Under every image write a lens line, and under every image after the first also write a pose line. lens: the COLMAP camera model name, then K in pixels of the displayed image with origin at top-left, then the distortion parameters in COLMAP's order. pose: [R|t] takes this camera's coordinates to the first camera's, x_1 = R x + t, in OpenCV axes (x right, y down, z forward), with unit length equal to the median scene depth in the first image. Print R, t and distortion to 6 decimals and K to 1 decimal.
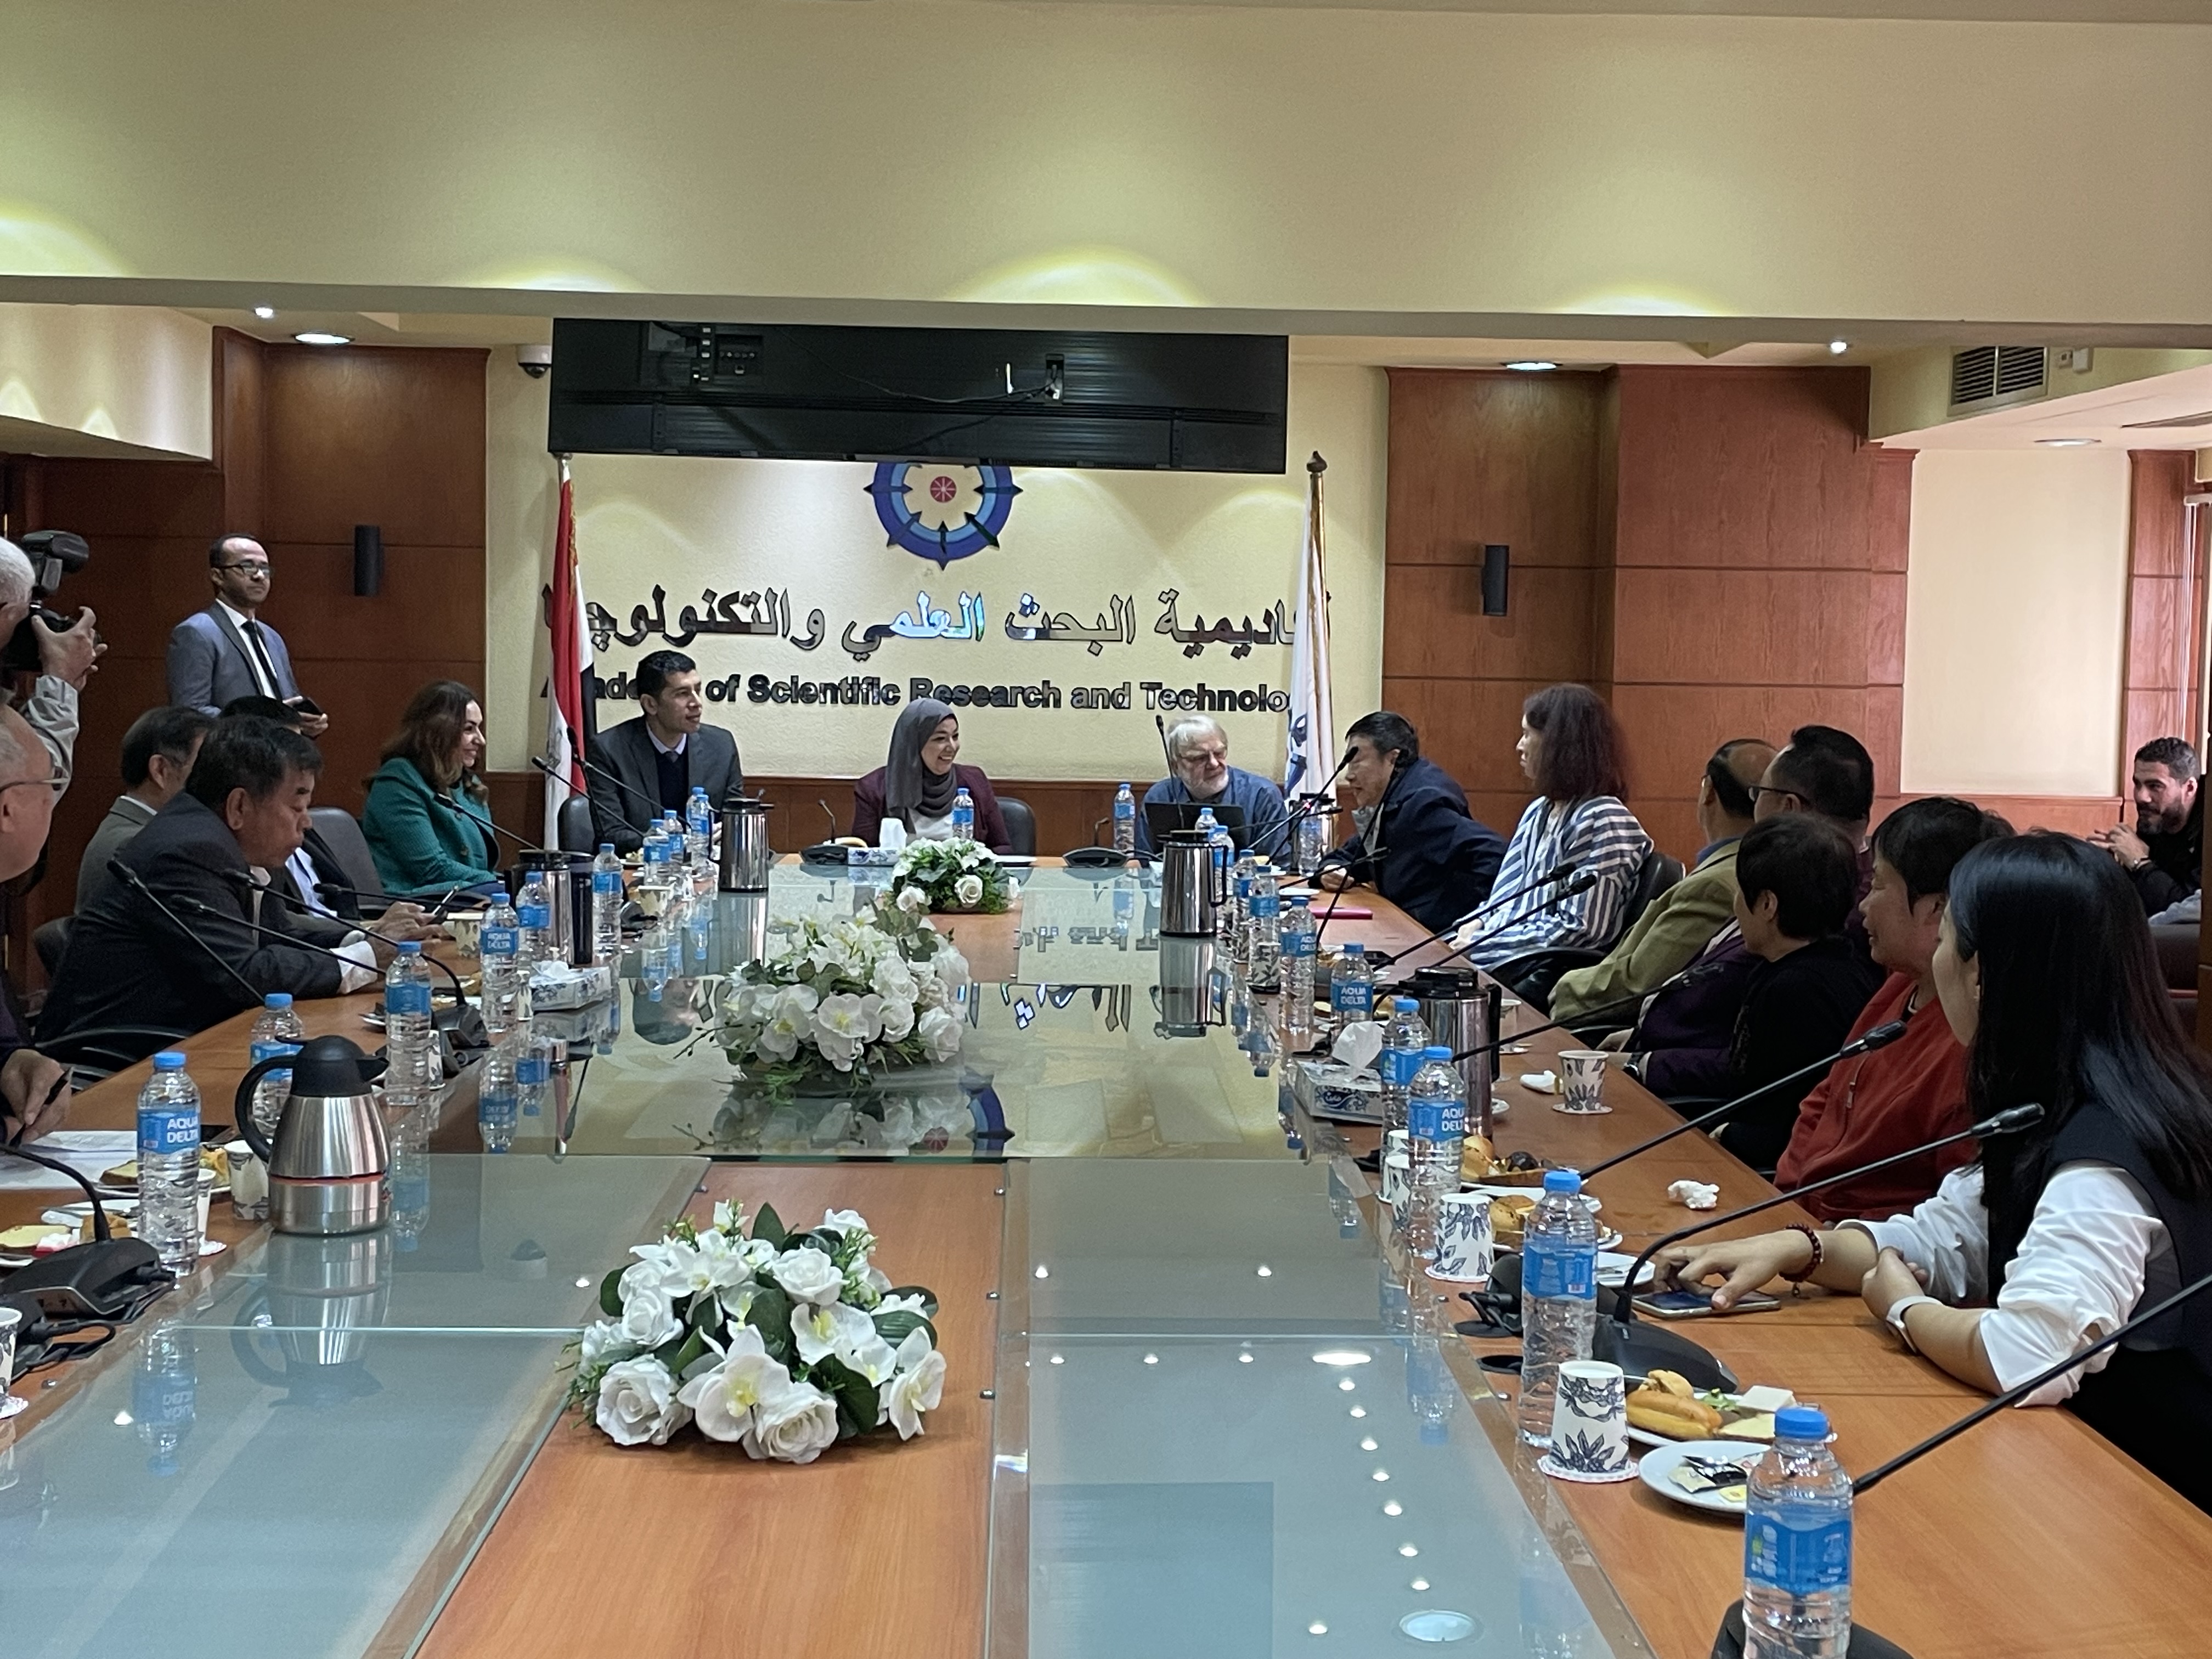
lens RADIAL K [[3025.0, 0, 1106.0], [0, 3025.0, 829.5], [0, 0, 1]] dist [0.098541, -0.065483]
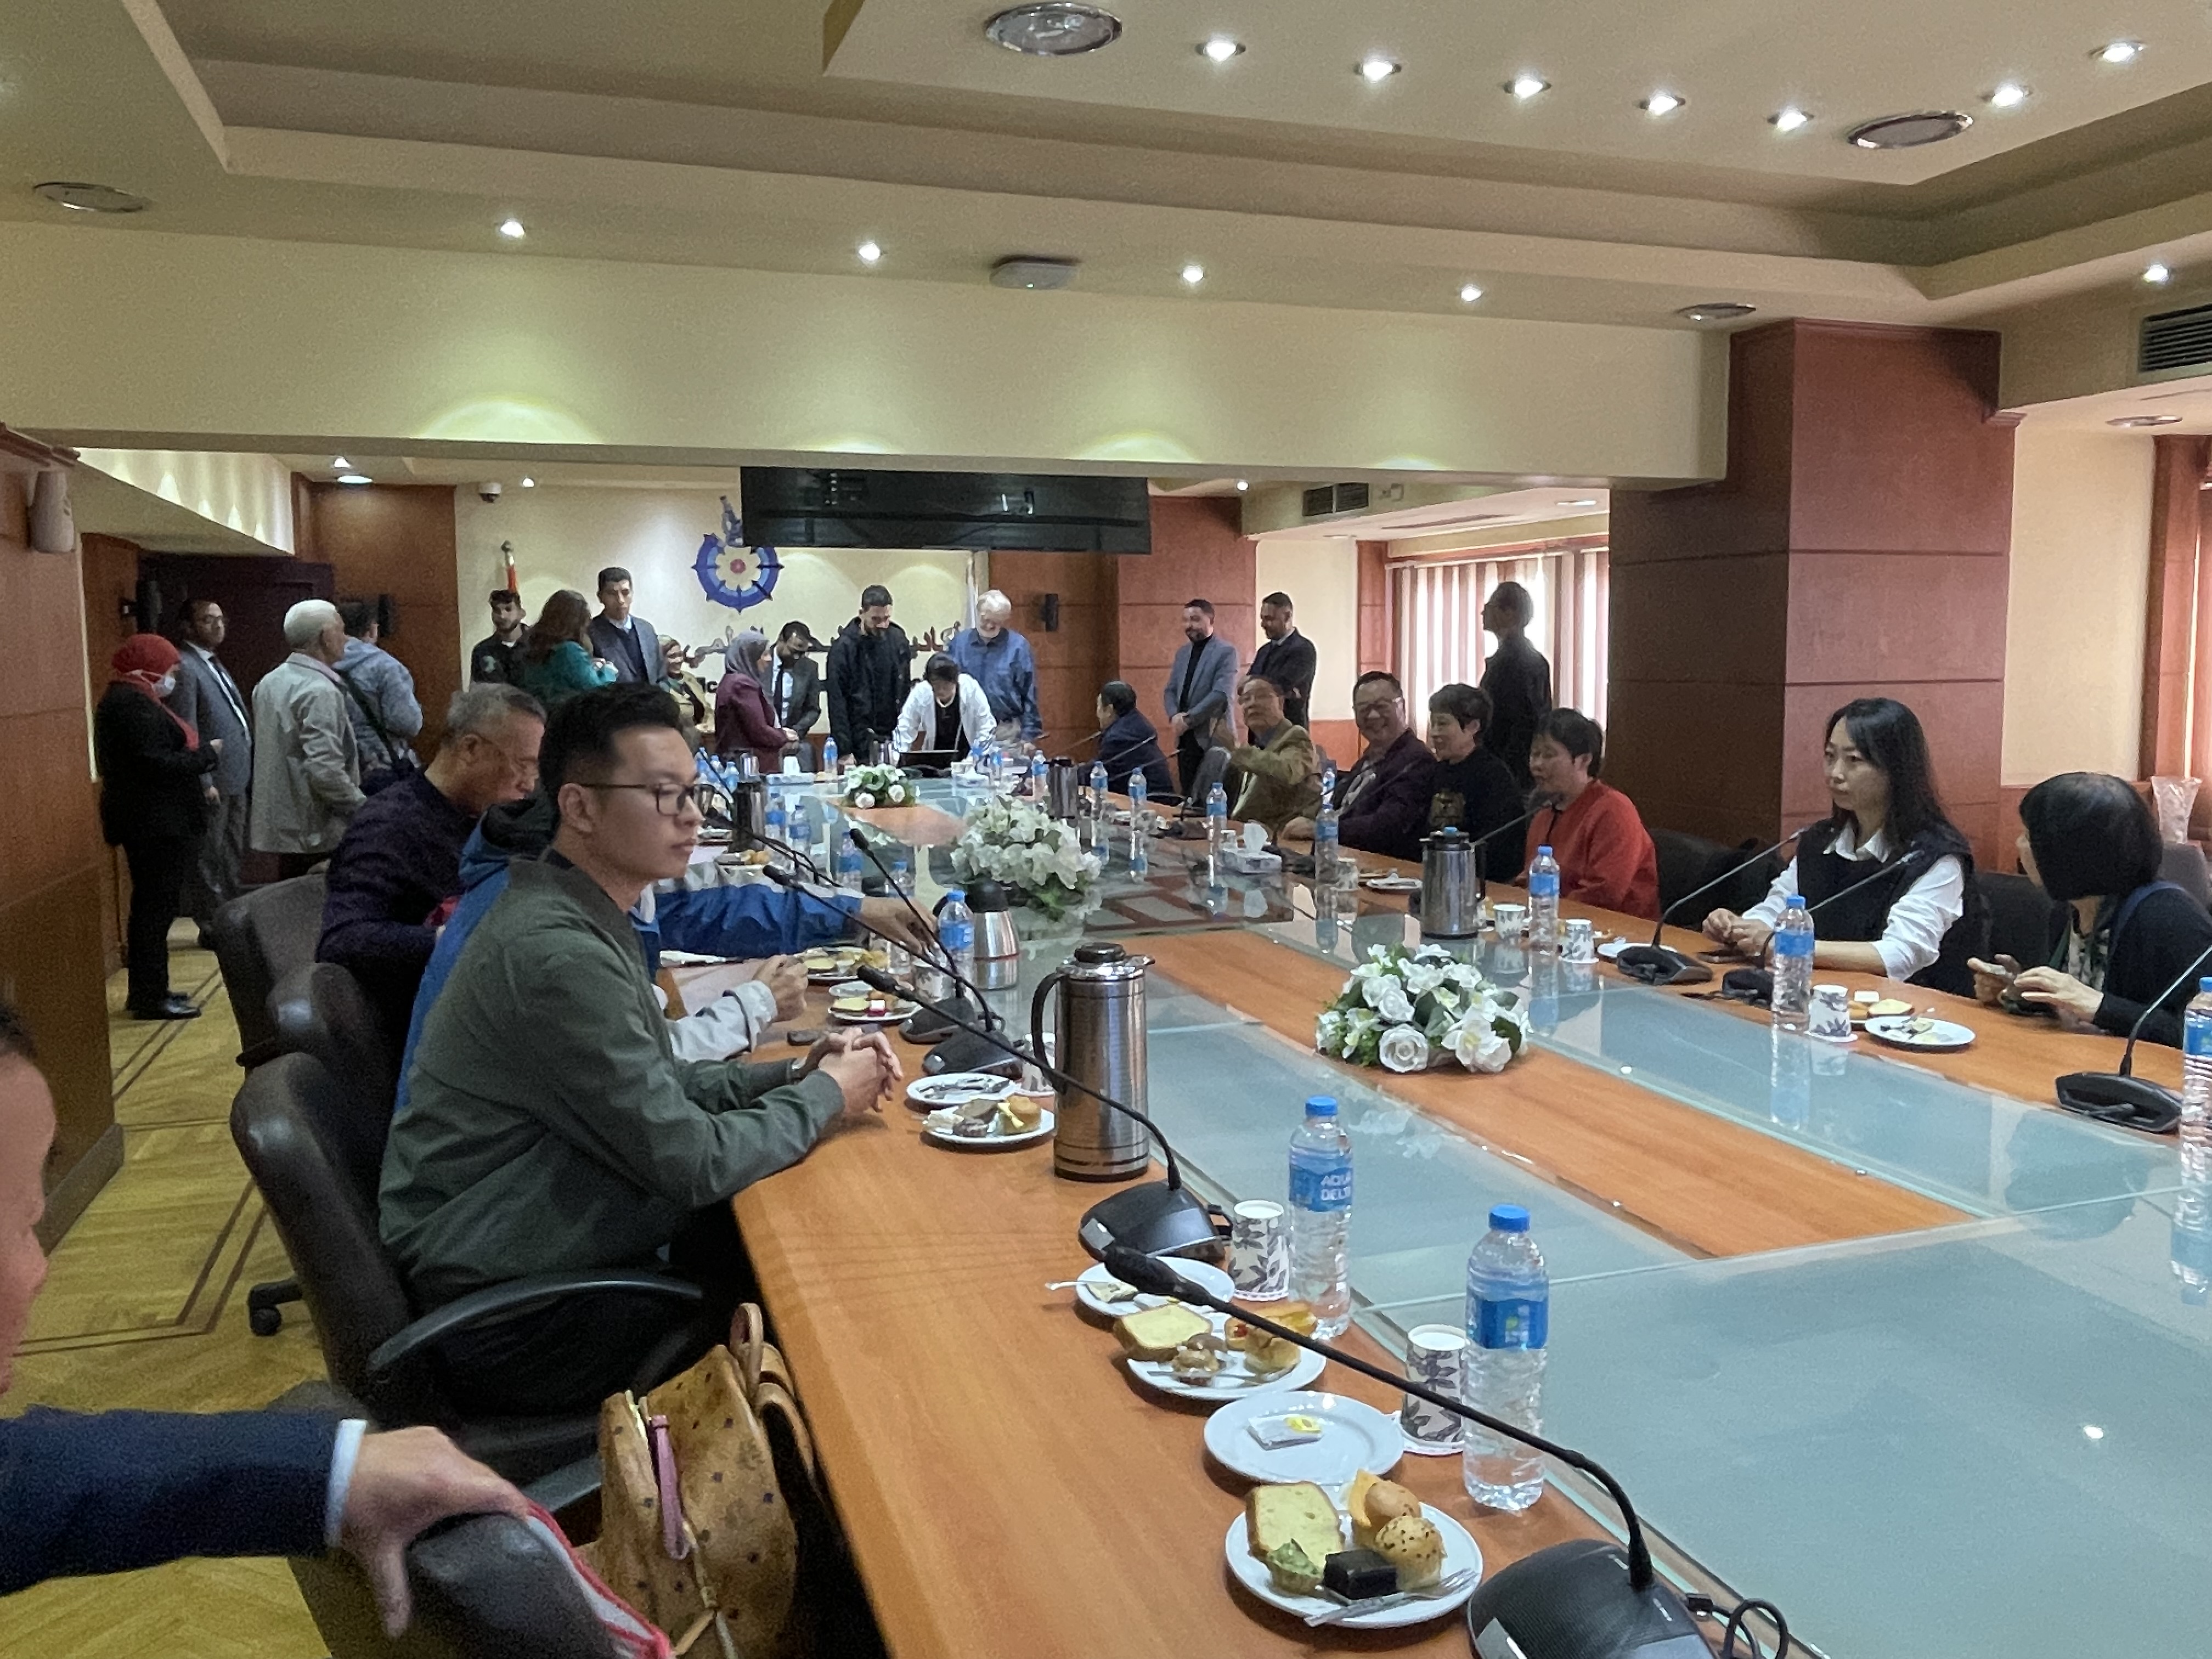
lens RADIAL K [[1695.9, 0, 1106.0], [0, 1695.9, 829.5], [0, 0, 1]] dist [0.003832, 0.003089]
pose [[0.954065, -0.058340, 0.293863, -0.147577], [0.045541, 0.997700, 0.050216, -0.002170], [-0.296117, -0.034527, 0.954528, 0.012883]]
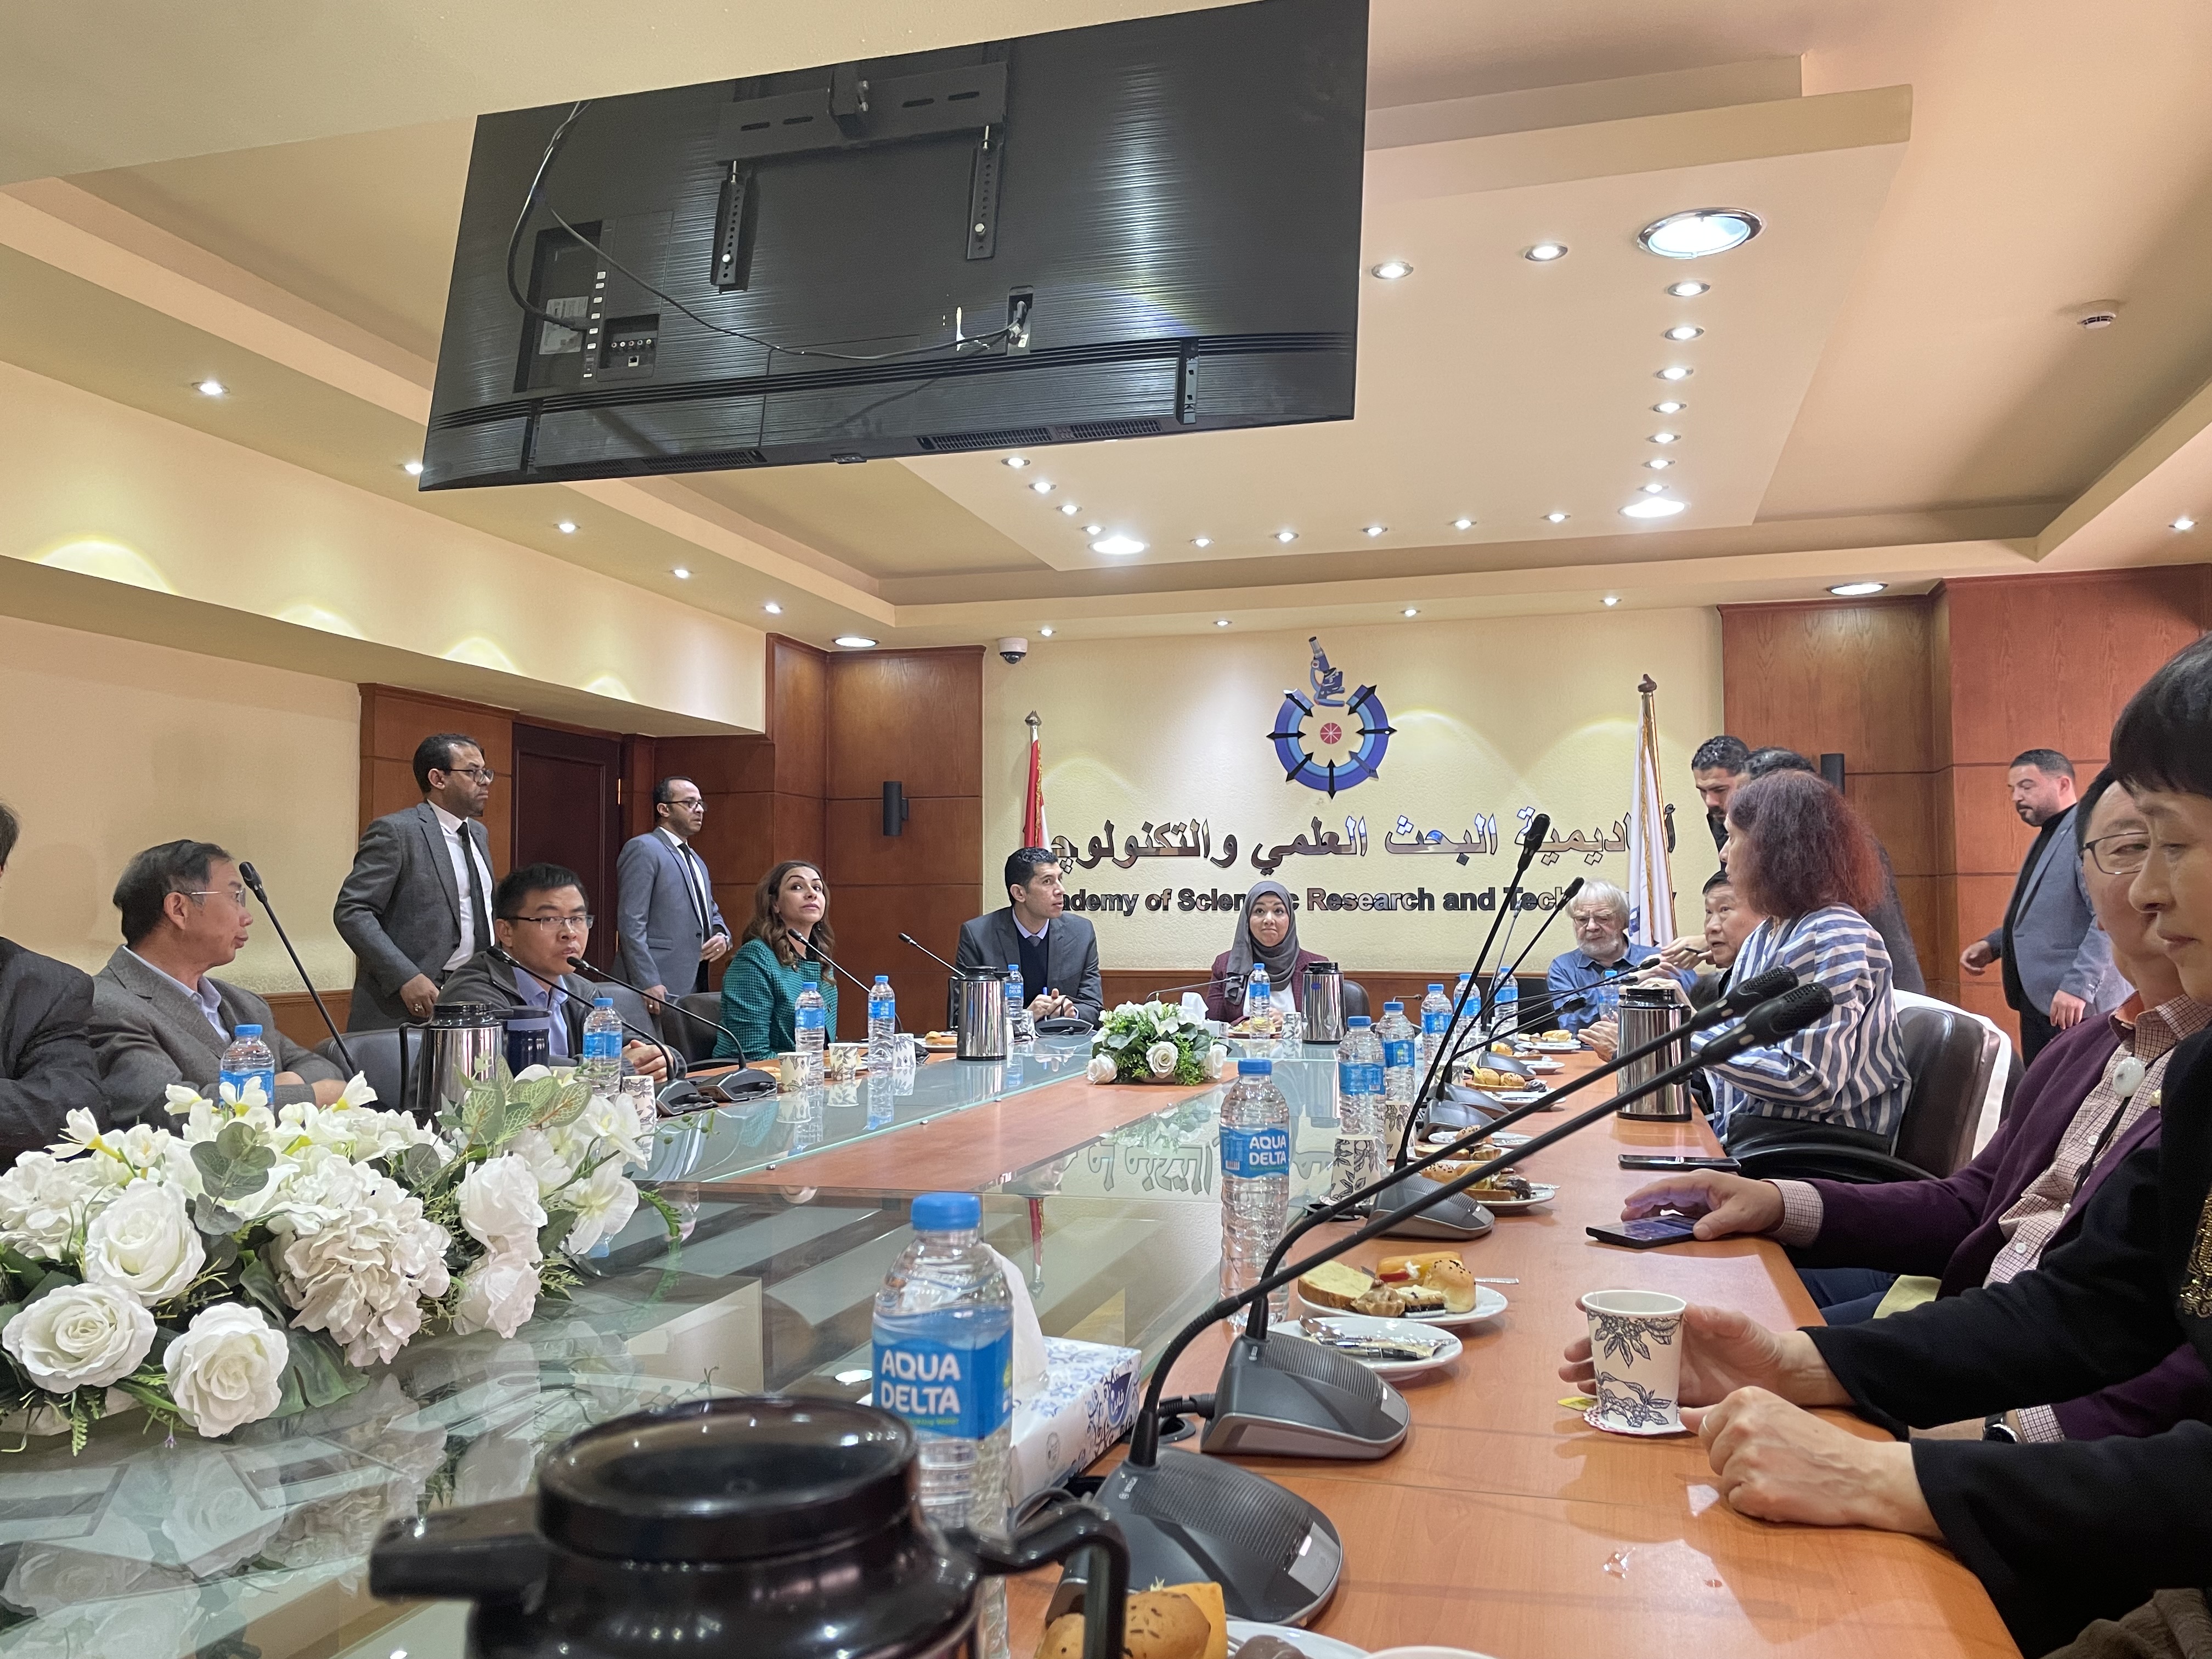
lens RADIAL K [[1659.3, 0, 1106.0], [0, 1659.3, 829.5], [0, 0, 1]] dist [0.104500, -0.150053]
pose [[0.952690, -0.036268, -0.301773, 0.061339], [-0.001274, 0.992370, -0.123288, 0.009028], [0.303942, 0.117840, 0.945374, 0.346413]]
